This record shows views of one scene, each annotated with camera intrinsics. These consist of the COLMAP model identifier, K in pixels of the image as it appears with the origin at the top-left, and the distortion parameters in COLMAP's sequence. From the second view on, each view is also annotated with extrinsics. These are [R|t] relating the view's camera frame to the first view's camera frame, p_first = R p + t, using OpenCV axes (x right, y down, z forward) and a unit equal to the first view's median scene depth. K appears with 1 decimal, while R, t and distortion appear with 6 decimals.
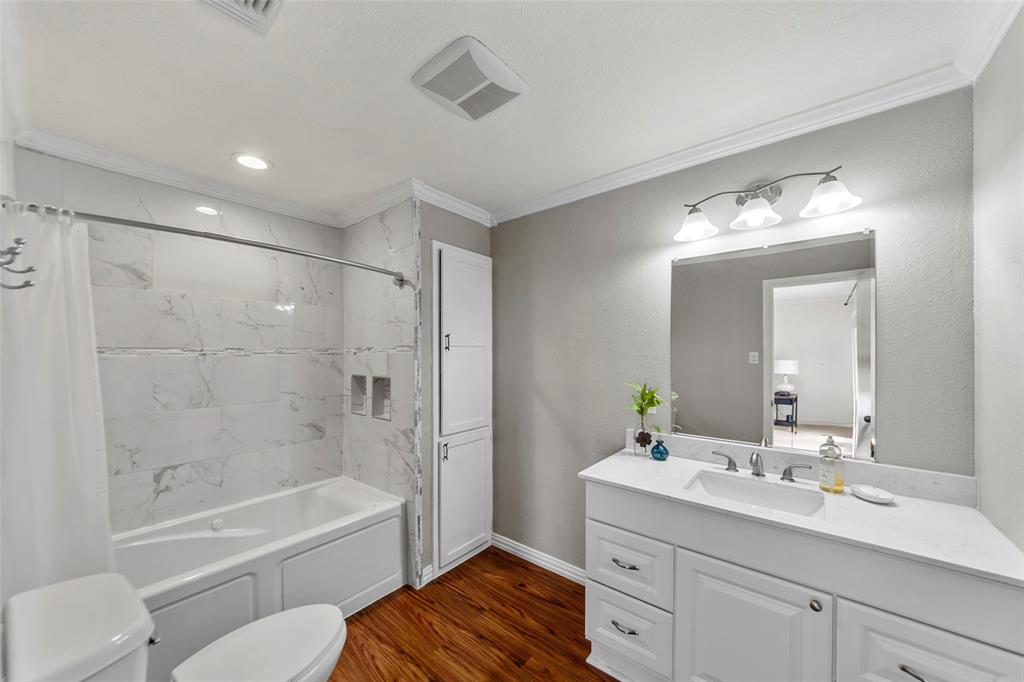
lens RADIAL K [[367.1, 0, 516.9], [0, 367.1, 355.5], [0, 0, 1]] dist [-0.000633, -0.000112]
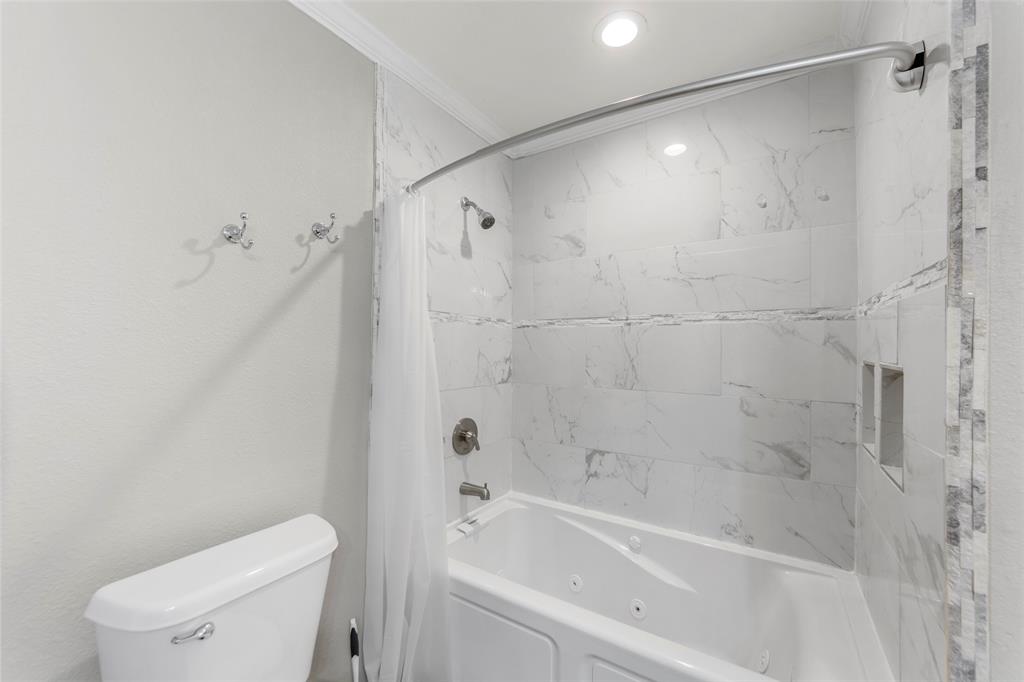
lens RADIAL K [[397.9, 0, 512.7], [0, 397.9, 343.4], [0, 0, 1]] dist [0.002031, -0.000431]
pose [[0.106846, -0.001491, -0.994274, -0.007473], [-0.007325, 0.999971, -0.002287, 0.042545], [0.994249, 0.007527, 0.106832, 0.628864]]
